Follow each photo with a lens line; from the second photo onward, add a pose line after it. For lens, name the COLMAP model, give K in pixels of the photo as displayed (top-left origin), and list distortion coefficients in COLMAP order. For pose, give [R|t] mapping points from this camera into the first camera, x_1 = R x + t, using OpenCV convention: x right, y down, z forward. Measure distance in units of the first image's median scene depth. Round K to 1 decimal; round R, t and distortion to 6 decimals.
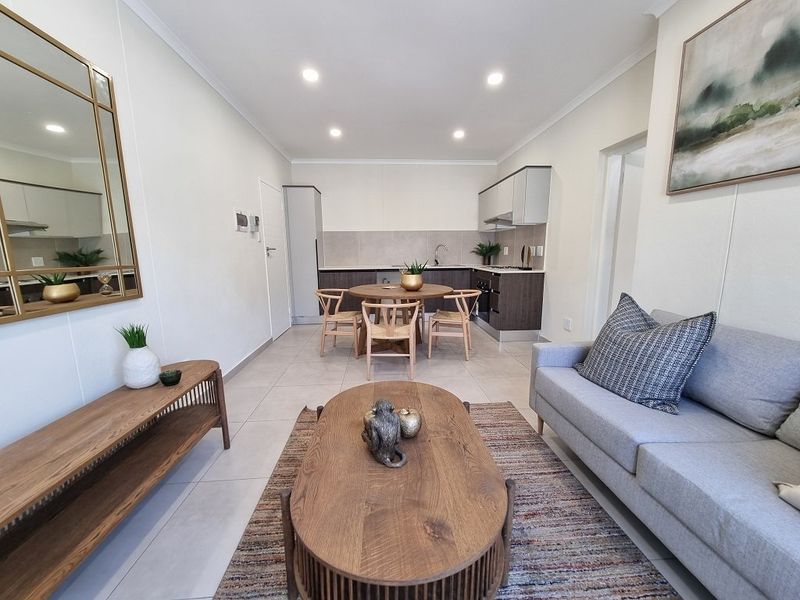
lens RADIAL K [[326.3, 0, 402.6], [0, 326.3, 301.2], [0, 0, 1]] dist [-0.004228, -0.001374]
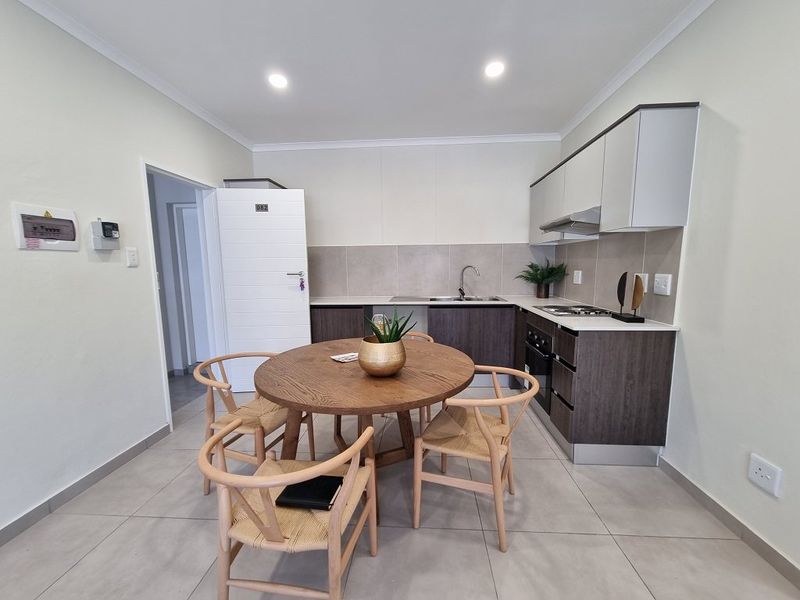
lens RADIAL K [[326.3, 0, 398.8], [0, 326.3, 304.3], [0, 0, 1]] dist [-0.004228, -0.001374]
pose [[0.989602, 0.016191, -0.142919, 0.092636], [-0.020702, 0.999332, -0.030130, -0.093355], [0.142336, 0.032775, 0.989276, 0.429061]]
